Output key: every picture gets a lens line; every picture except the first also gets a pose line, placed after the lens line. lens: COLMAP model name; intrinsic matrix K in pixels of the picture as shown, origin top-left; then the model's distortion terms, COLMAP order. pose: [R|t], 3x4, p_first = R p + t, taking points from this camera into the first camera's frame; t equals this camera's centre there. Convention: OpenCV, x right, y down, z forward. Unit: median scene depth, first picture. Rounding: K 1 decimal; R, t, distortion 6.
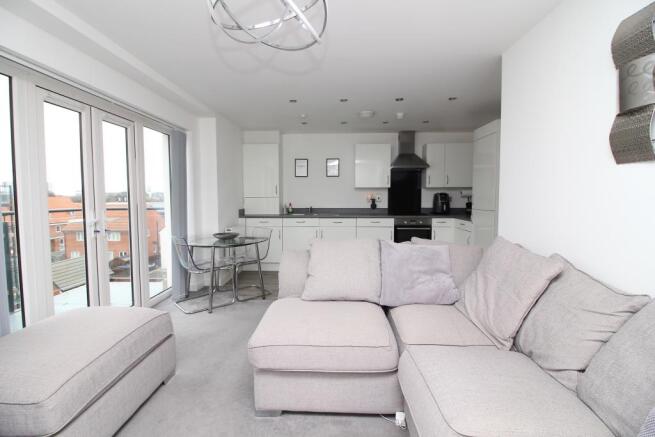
lens RADIAL K [[302.7, 0, 327.5], [0, 302.7, 218.5], [0, 0, 1]] dist [-0.001038, -0.012671]
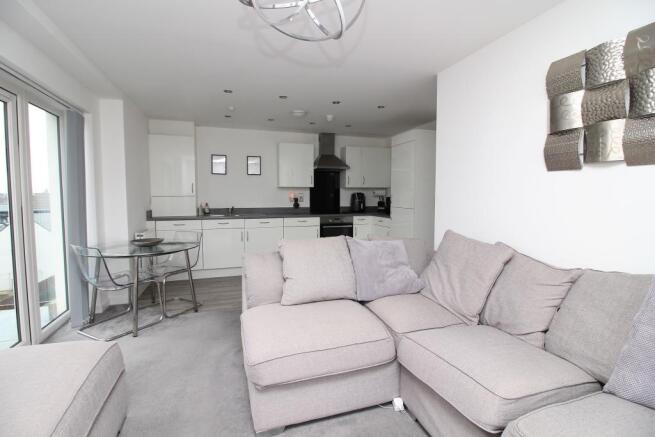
lens RADIAL K [[302.7, 0, 327.5], [0, 302.7, 218.5], [0, 0, 1]] dist [-0.001038, -0.012671]
pose [[0.935333, -0.024311, 0.352932, -0.176149], [0.023689, 0.999701, 0.006084, -0.002467], [-0.352974, 0.002670, 0.935629, 0.042971]]
